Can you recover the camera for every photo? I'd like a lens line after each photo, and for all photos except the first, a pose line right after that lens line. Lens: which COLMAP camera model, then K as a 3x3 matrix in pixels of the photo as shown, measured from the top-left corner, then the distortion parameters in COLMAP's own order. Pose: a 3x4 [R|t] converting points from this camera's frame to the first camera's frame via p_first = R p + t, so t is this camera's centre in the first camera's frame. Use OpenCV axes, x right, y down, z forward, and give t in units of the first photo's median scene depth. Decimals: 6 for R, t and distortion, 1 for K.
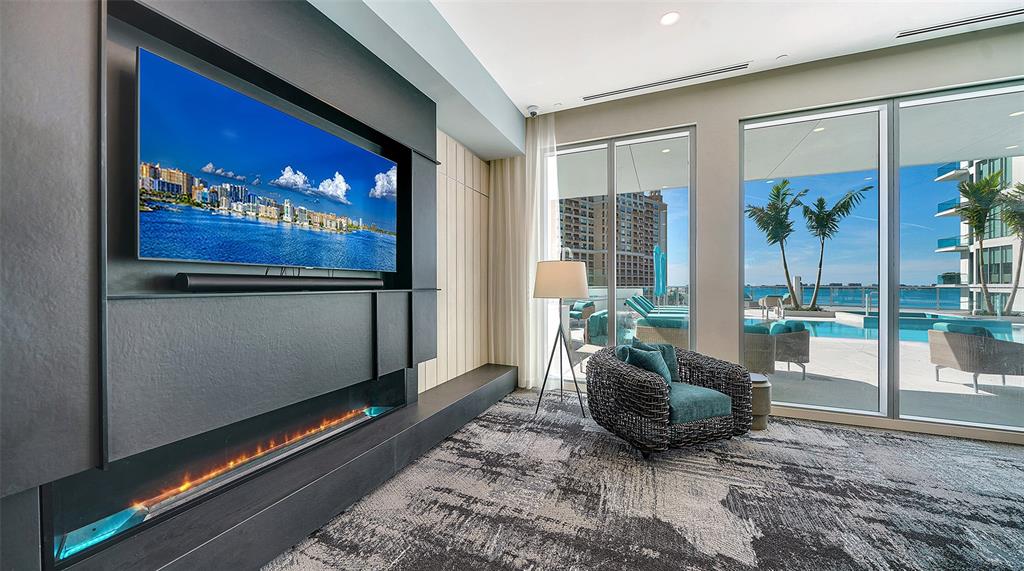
lens RADIAL K [[359.1, 0, 506.0], [0, 359.1, 280.0], [0, 0, 1]] dist [-0.001339, -0.000303]
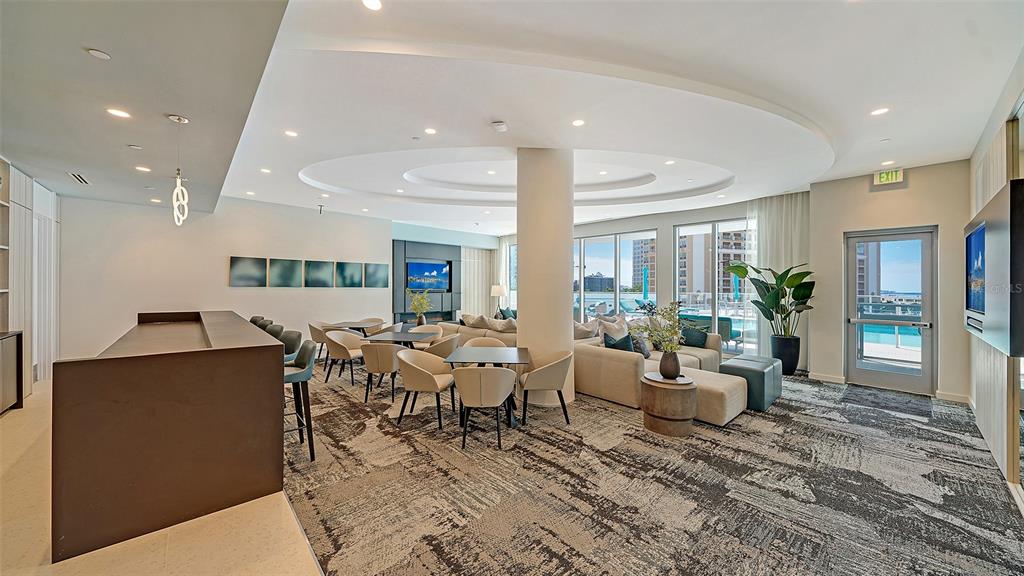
lens RADIAL K [[359.1, 0, 513.1], [0, 359.1, 285.3], [0, 0, 1]] dist [-0.001339, -0.000303]
pose [[0.911715, 0.012951, -0.410619, 2.214883], [-0.008702, 0.999888, 0.012217, -0.123720], [0.410731, -0.007565, 0.911725, -2.693398]]
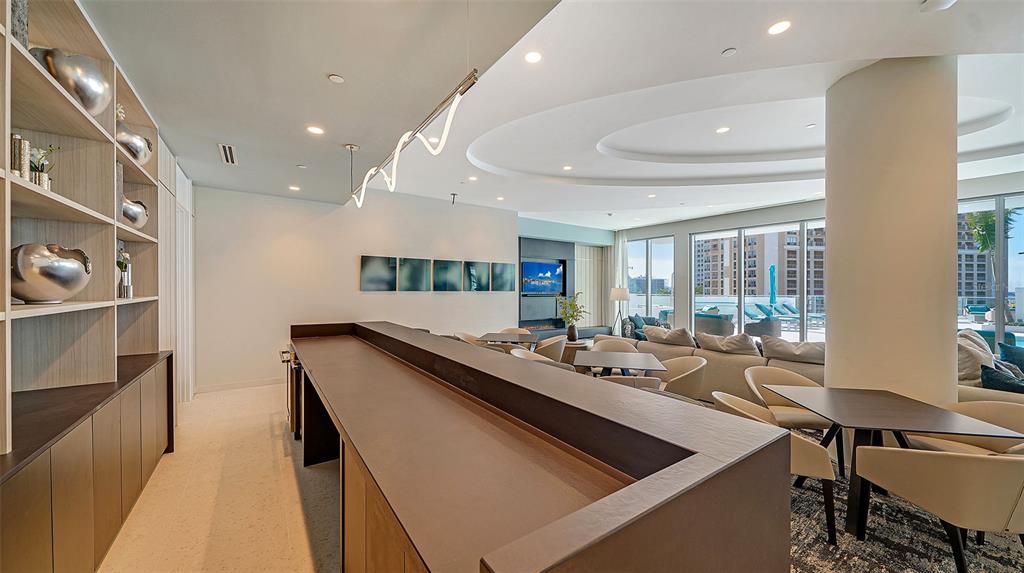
lens RADIAL K [[359.1, 0, 506.7], [0, 359.1, 287.7], [0, 0, 1]] dist [-0.001339, -0.000303]
pose [[0.849943, 0.008450, -0.526806, 1.208678], [-0.002141, 0.999919, 0.012584, -0.114144], [0.526870, -0.009567, 0.849892, -2.577253]]
